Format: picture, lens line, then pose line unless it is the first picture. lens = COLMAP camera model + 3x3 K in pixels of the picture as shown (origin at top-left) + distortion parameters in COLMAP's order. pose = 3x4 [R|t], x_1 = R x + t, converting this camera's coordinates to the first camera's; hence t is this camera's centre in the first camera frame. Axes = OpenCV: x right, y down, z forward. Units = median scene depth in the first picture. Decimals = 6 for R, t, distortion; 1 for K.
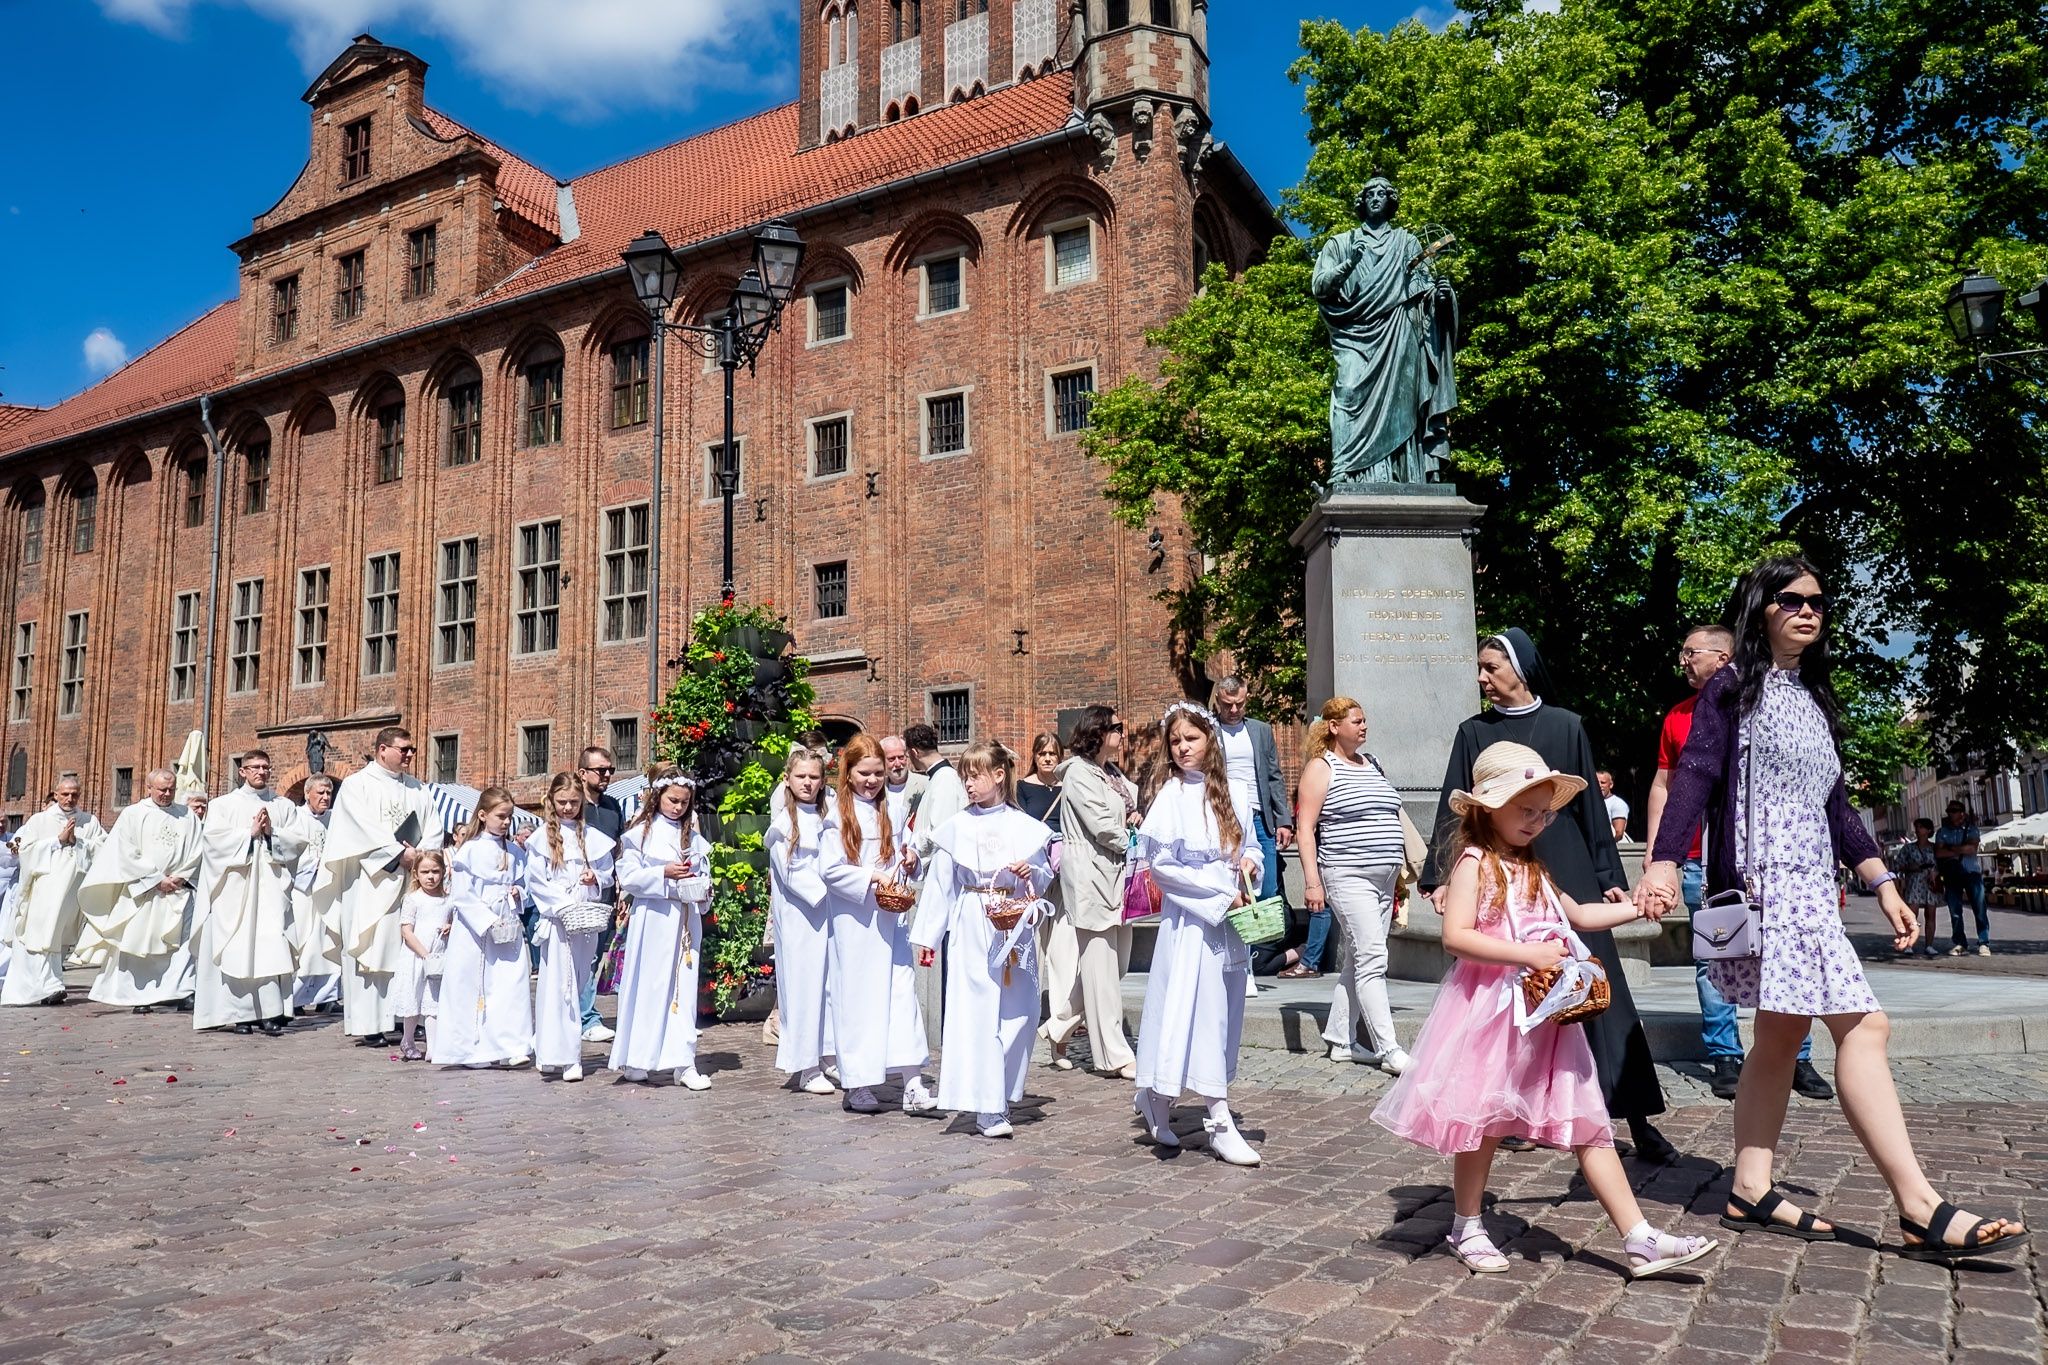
lens RADIAL K [[1437.7, 0, 1021.5], [0, 1437.7, 754.7], [0, 0, 1]] dist [-0.012949, -0.001871]
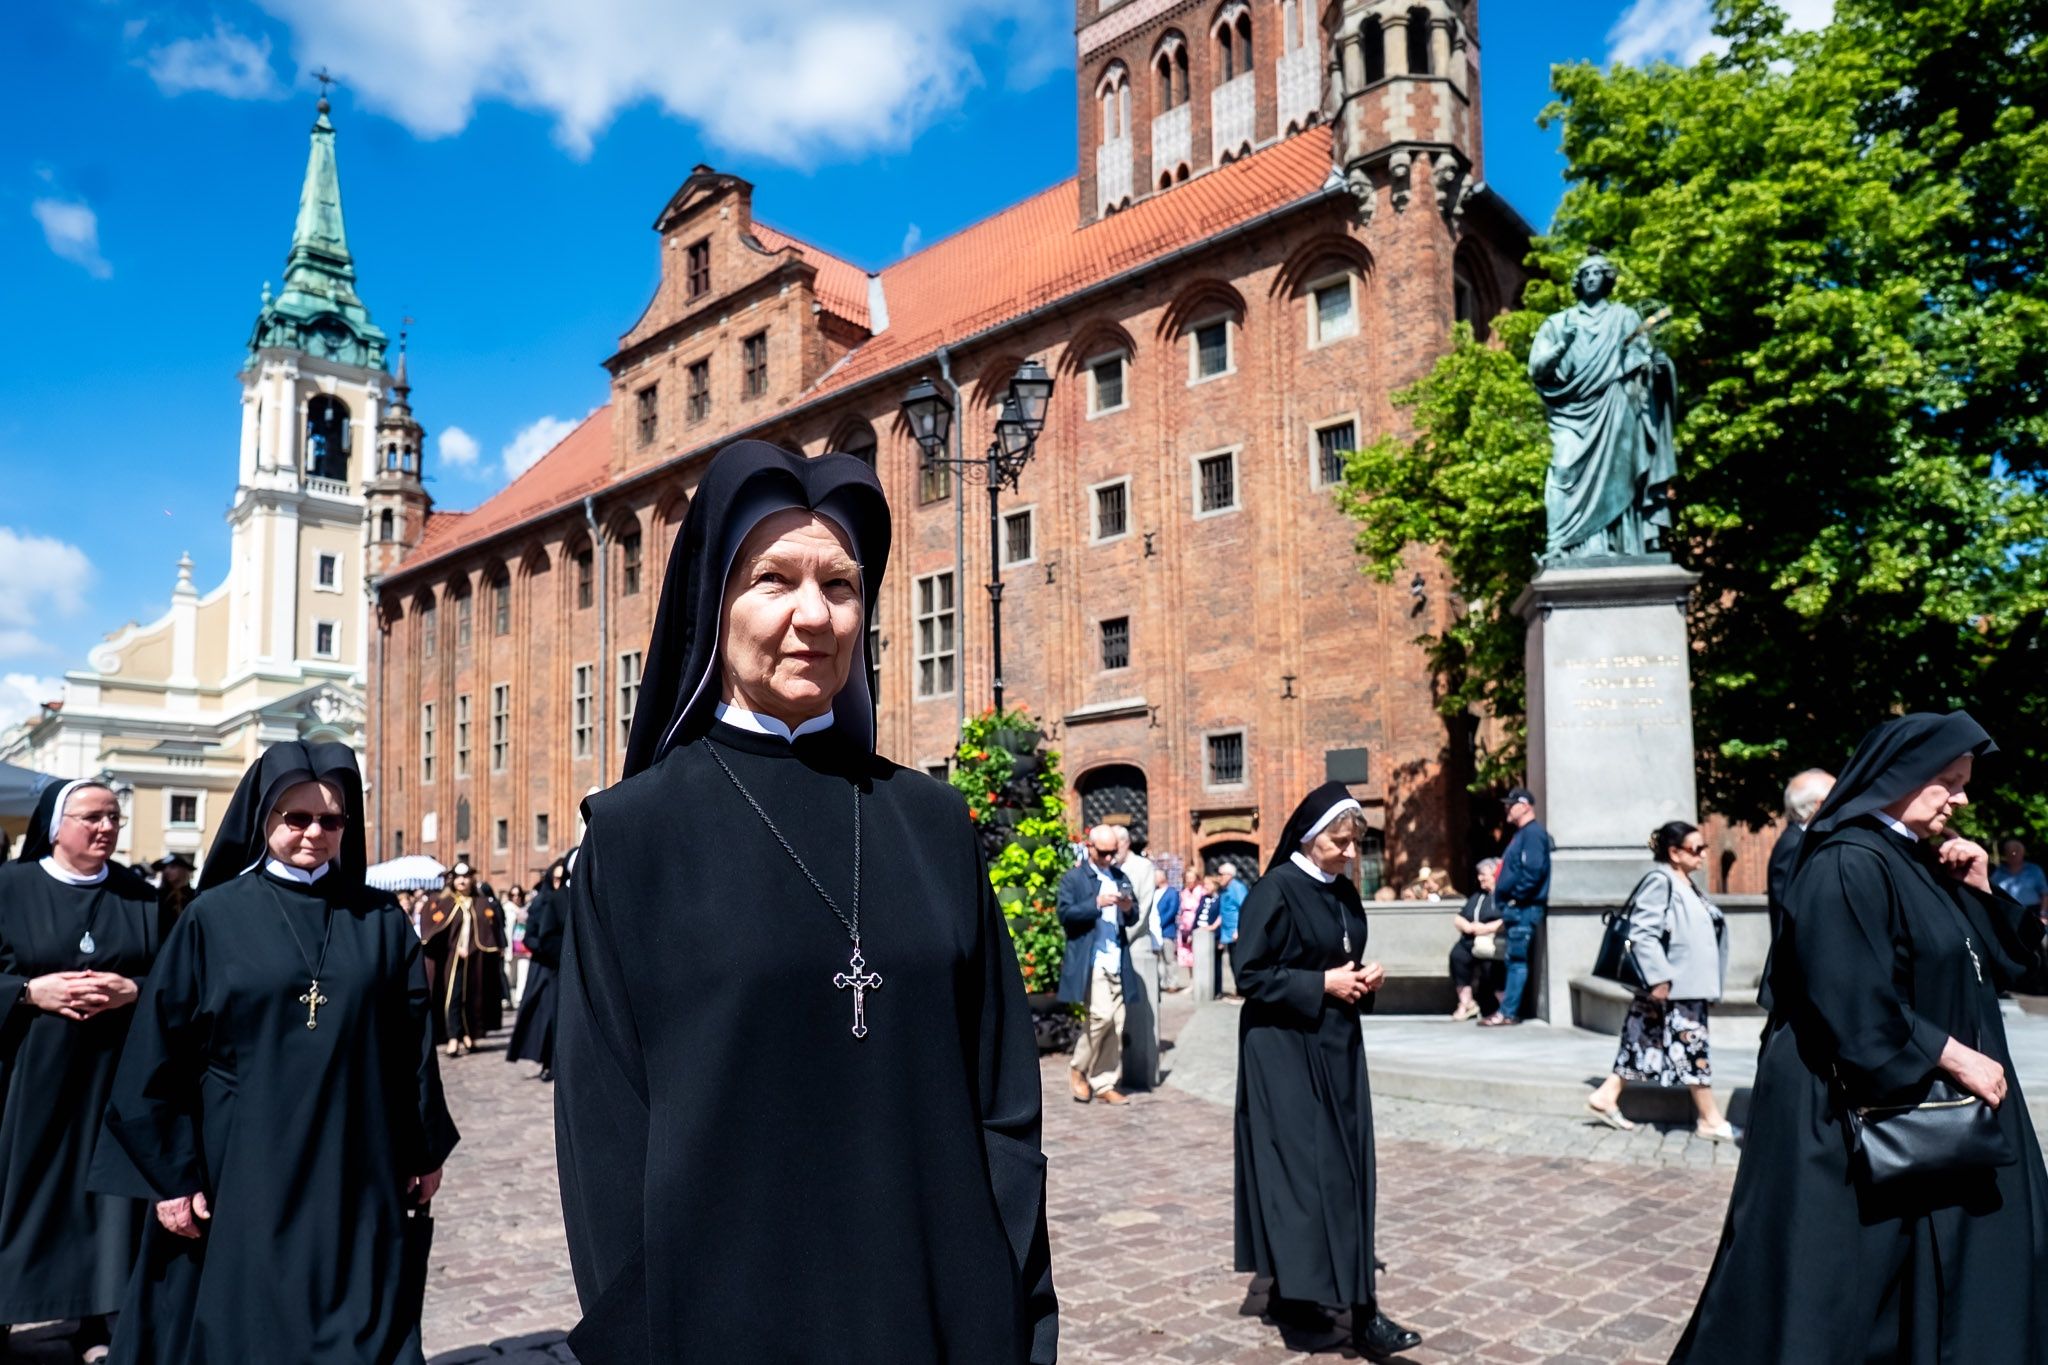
lens RADIAL K [[1430.4, 0, 1024.2], [0, 1430.4, 824.9], [0, 0, 1]] dist [-0.009127, -0.006213]
pose [[0.972277, -0.016567, -0.233244, 0.052284], [0.029975, 0.998088, 0.054060, -0.038168], [0.231903, -0.059553, 0.970914, -0.081835]]
